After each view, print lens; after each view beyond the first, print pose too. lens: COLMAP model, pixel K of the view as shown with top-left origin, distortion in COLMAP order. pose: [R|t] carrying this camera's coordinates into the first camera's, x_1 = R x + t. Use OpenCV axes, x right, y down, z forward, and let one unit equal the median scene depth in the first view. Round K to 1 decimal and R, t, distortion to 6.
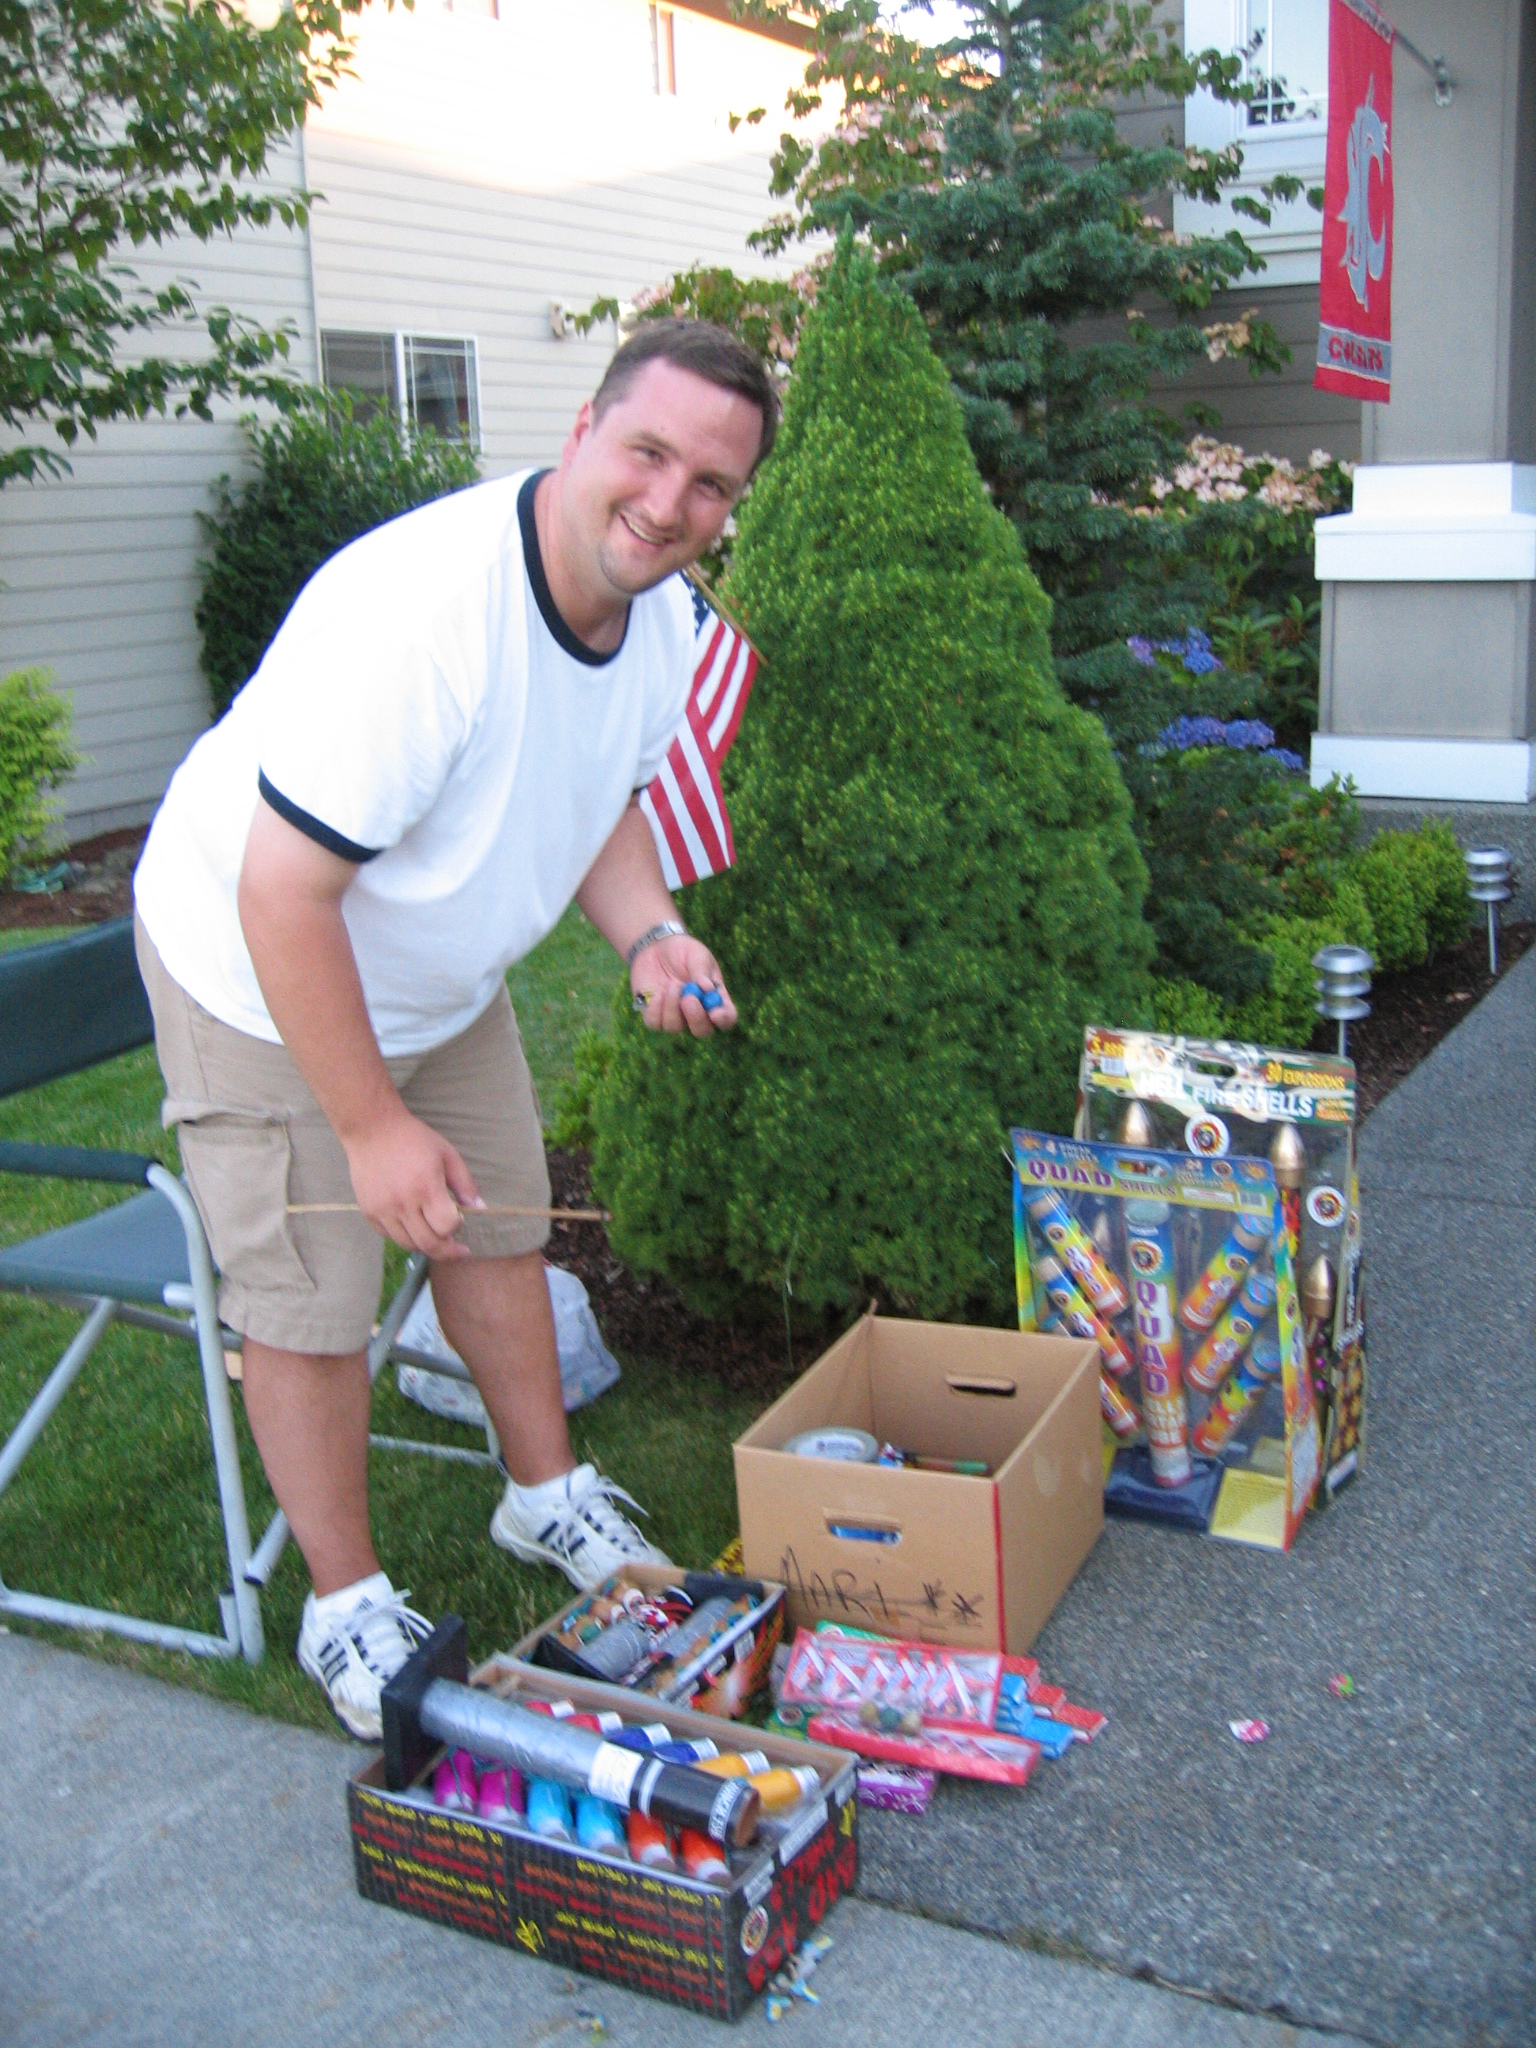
lens RADIAL K [[2142.6, 0, 713.3], [0, 2142.6, 1013.7], [0, 0, 1]] dist [-0.134537, 0.124148]
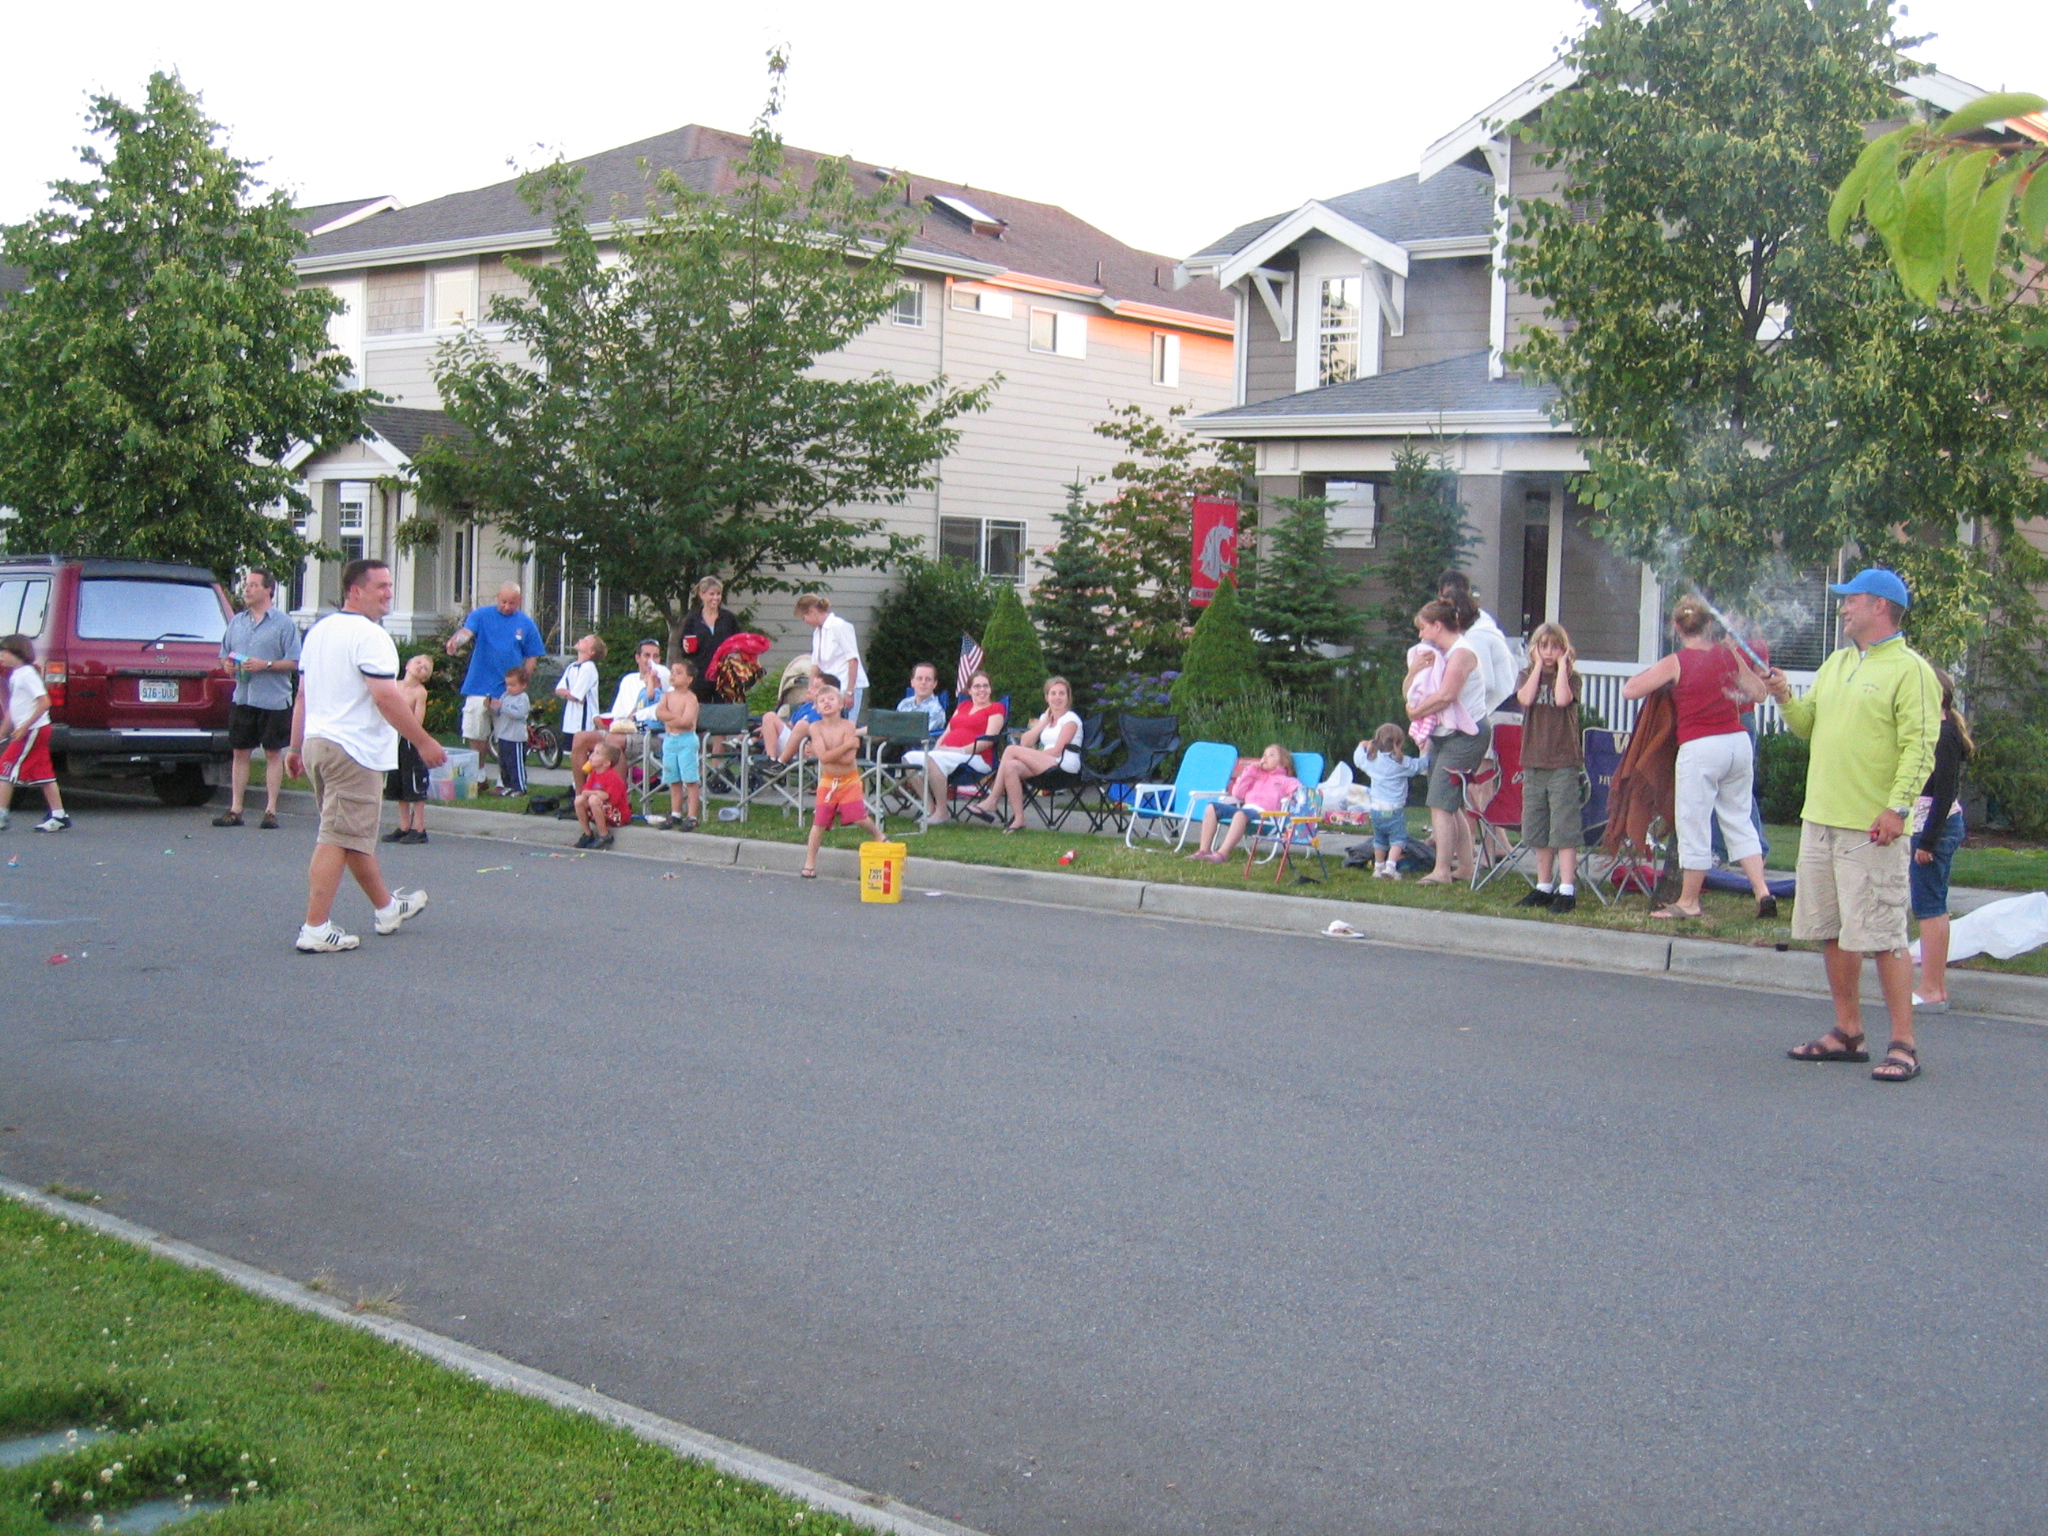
lens RADIAL K [[2494.1, 0, 1024.0], [0, 2494.1, 768.0], [0, 0, 1]] dist [-0.133373, 0.097553]
pose [[0.985633, 0.078174, -0.149720, 0.468500], [-0.101788, 0.982309, -0.157188, 0.479378], [0.134783, 0.170169, 0.976154, -2.229857]]
